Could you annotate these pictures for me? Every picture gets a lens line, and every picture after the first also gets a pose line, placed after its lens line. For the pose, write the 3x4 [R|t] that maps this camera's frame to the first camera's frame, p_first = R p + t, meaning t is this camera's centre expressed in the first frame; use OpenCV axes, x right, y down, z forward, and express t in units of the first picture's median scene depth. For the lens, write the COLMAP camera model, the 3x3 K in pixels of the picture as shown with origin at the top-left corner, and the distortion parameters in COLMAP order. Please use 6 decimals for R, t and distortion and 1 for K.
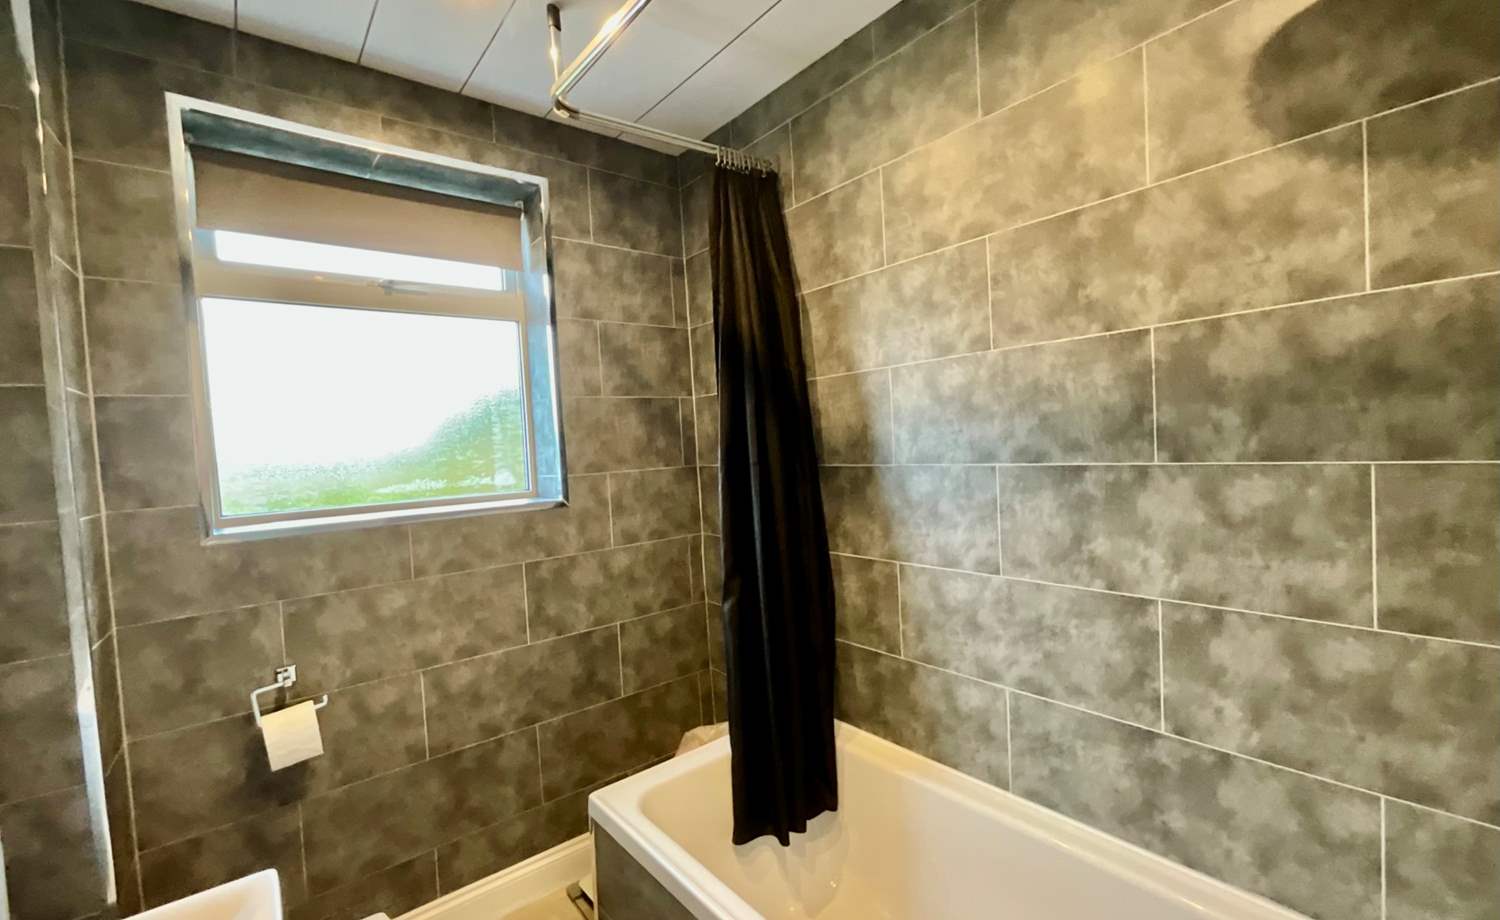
lens RADIAL K [[620.8, 0, 743.5], [0, 620.8, 458.8], [0, 0, 1]] dist [-0.003555, 0.002816]
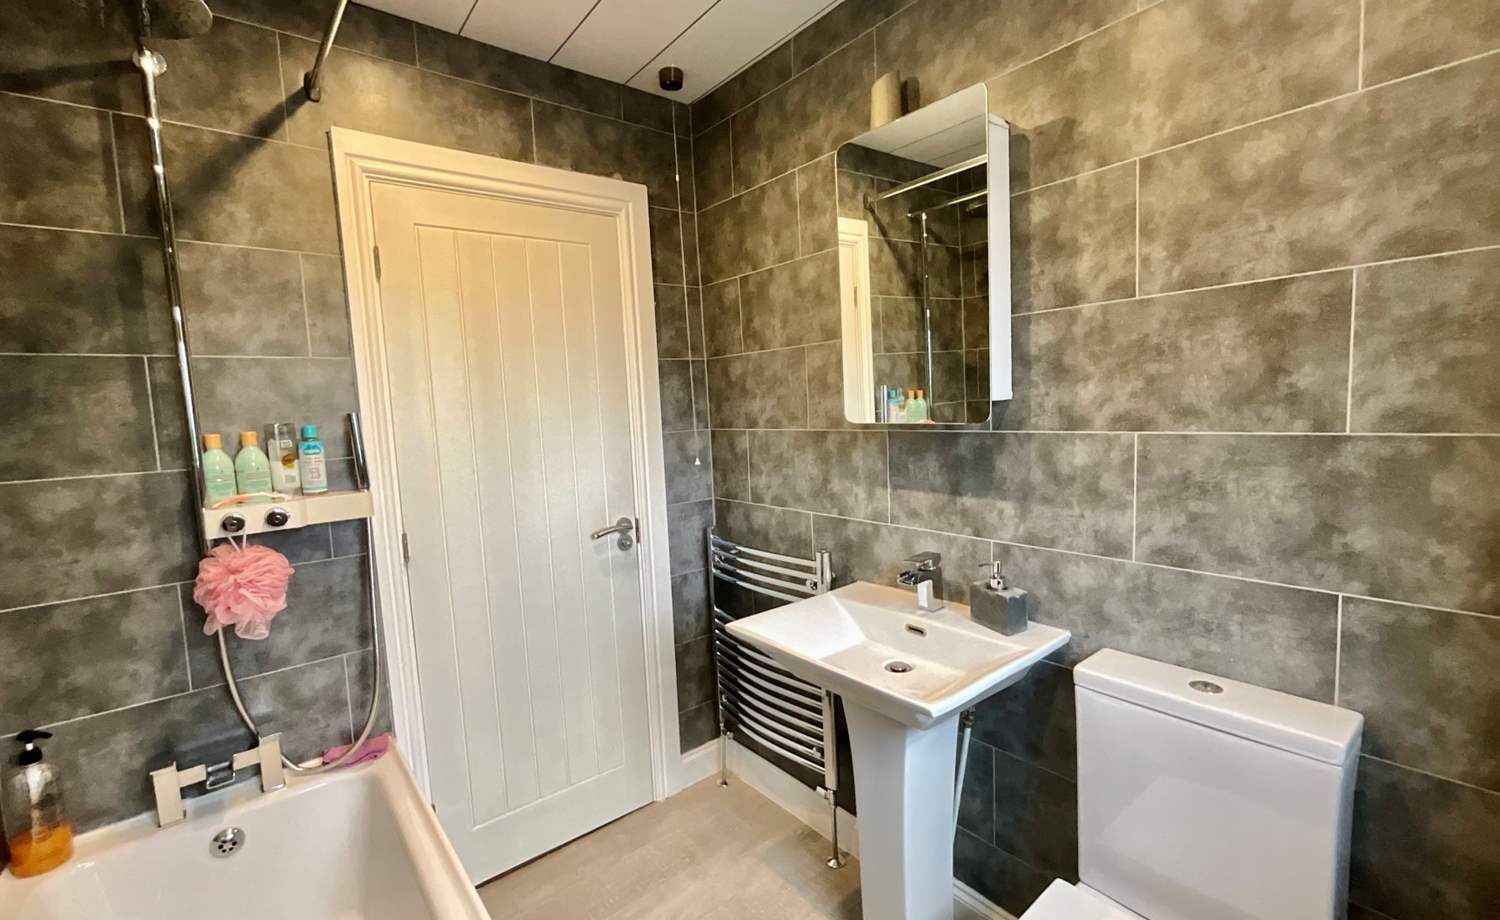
lens RADIAL K [[620.8, 0, 755.9], [0, 620.8, 462.3], [0, 0, 1]] dist [-0.003555, 0.002816]
pose [[0.999925, 0.010954, 0.005545, -0.123419], [-0.011282, 0.997943, 0.063111, 0.002545], [-0.004842, -0.063168, 0.997991, 0.148694]]
